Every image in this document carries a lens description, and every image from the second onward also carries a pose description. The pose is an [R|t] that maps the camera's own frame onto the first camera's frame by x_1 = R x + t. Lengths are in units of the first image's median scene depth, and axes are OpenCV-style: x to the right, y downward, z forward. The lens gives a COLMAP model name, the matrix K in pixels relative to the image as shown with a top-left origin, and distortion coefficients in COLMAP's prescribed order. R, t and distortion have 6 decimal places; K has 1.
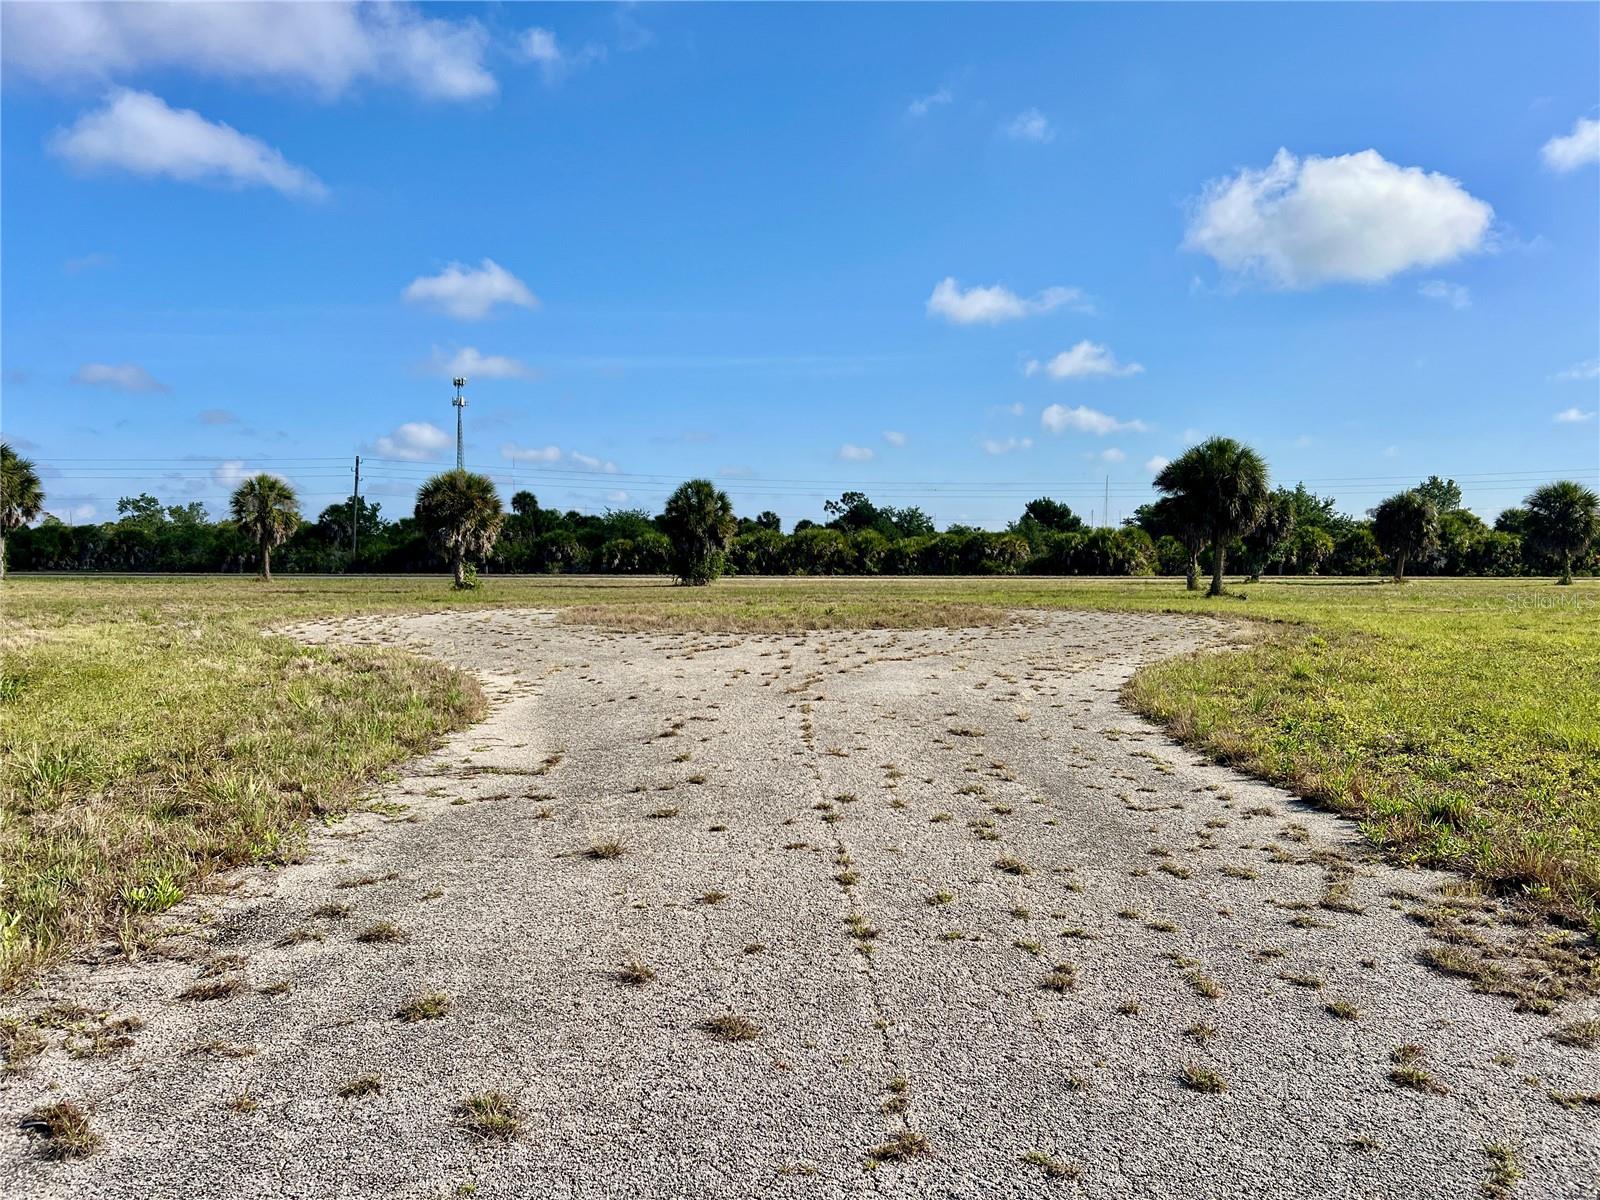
lens RADIAL K [[1185.9, 0, 796.3], [0, 1185.9, 635.6], [0, 0, 1]] dist [0.053975, -0.059173]
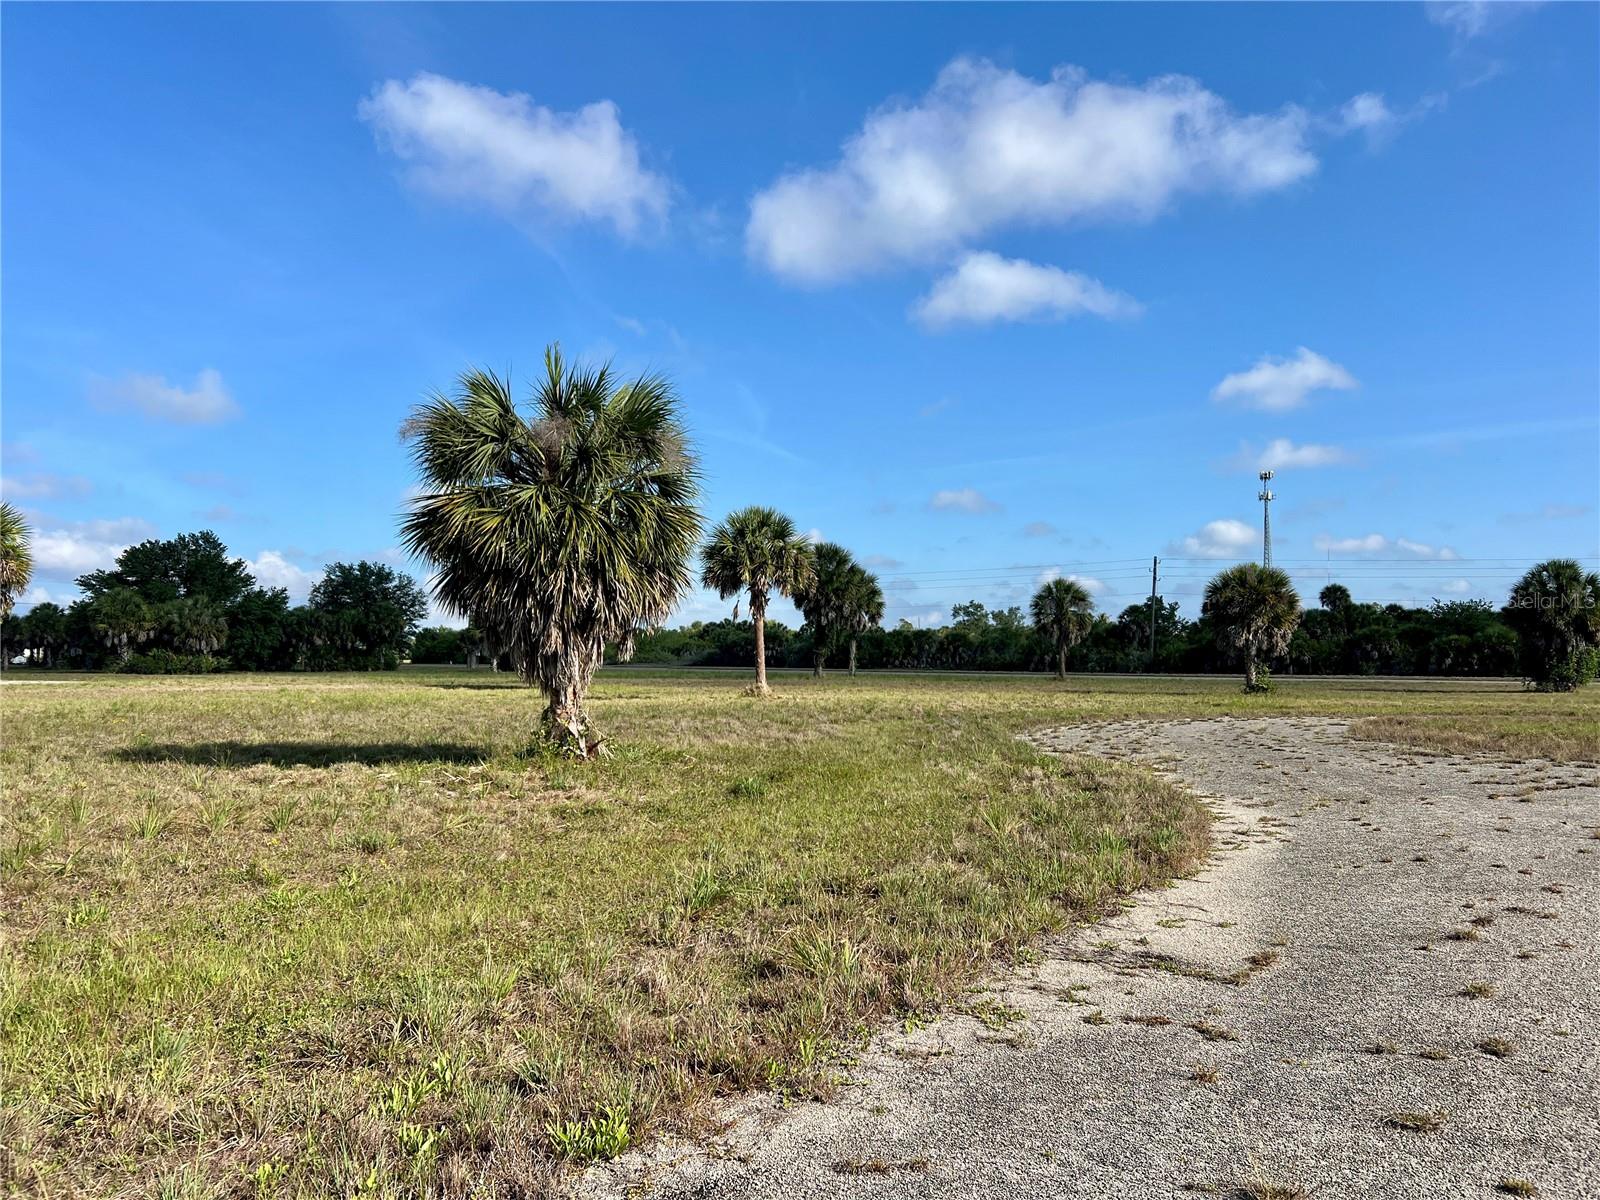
lens RADIAL K [[1185.9, 0, 783.8], [0, 1185.9, 644.9], [0, 0, 1]] dist [0.053975, -0.059173]
pose [[0.790227, -0.006572, -0.612779, 0.000332], [-0.039289, 0.997342, -0.061362, -0.002245], [0.611554, 0.072565, 0.787868, 0.024539]]
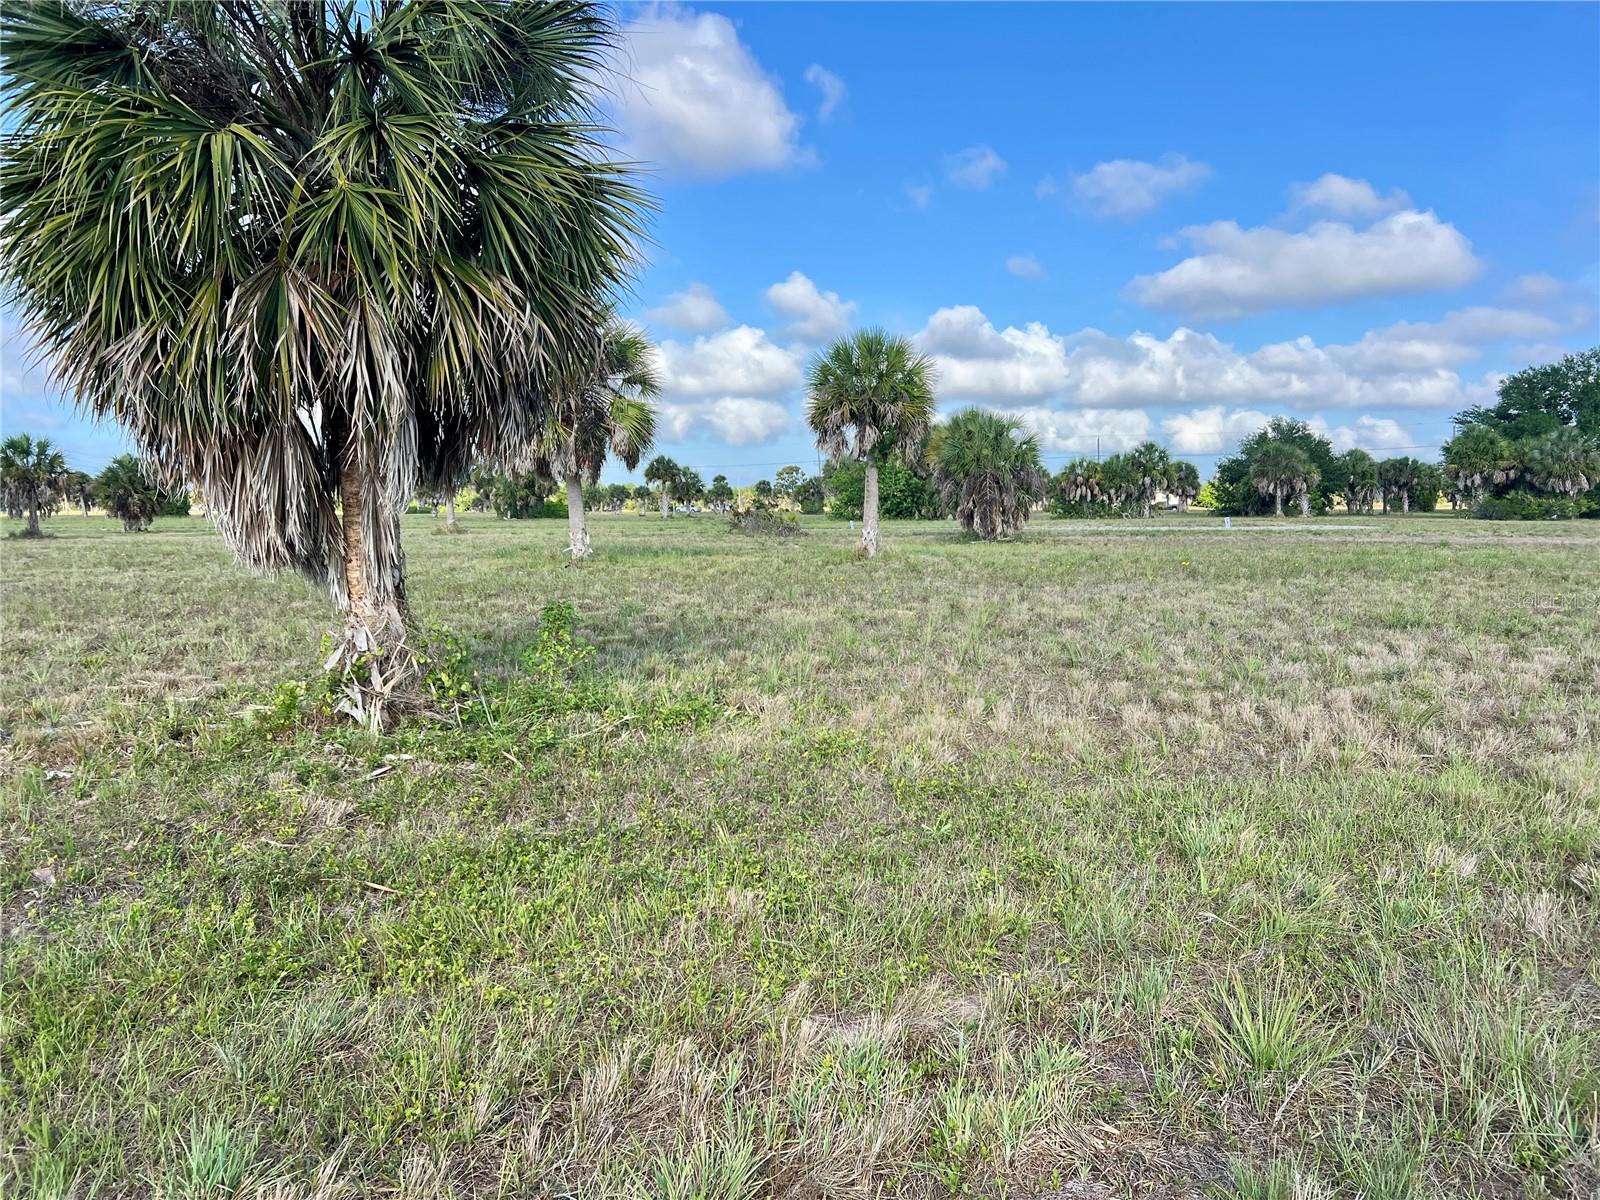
lens RADIAL K [[1185.9, 0, 786.5], [0, 1185.9, 571.2], [0, 0, 1]] dist [0.053975, -0.059173]
pose [[-0.239632, 0.054635, -0.969325, -0.050402], [-0.056180, 0.995962, 0.070025, -0.012546], [0.969237, 0.071237, -0.235595, 0.182631]]
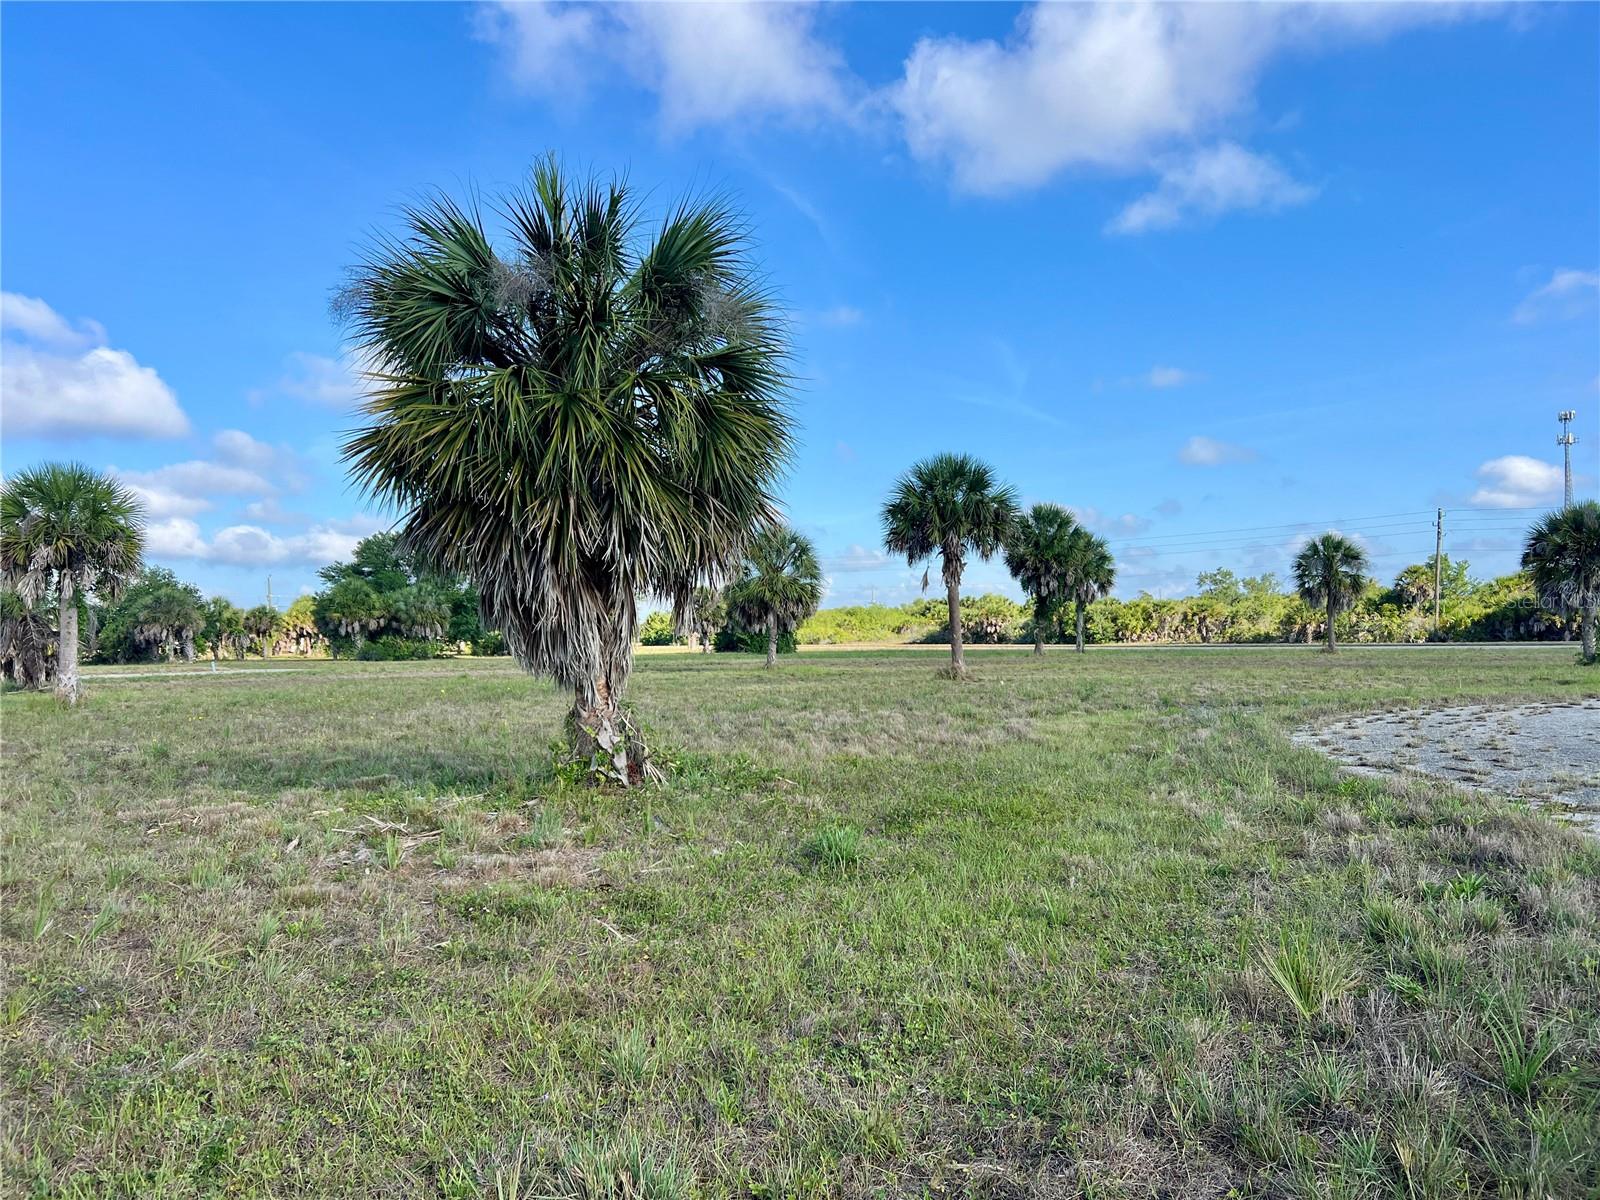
lens RADIAL K [[1185.9, 0, 787.7], [0, 1185.9, 603.1], [0, 0, 1]] dist [0.053975, -0.059173]
pose [[0.659590, -0.034674, -0.750826, -0.028176], [-0.029112, 0.997007, -0.071617, -0.004872], [0.751062, 0.069095, 0.656606, 0.075450]]
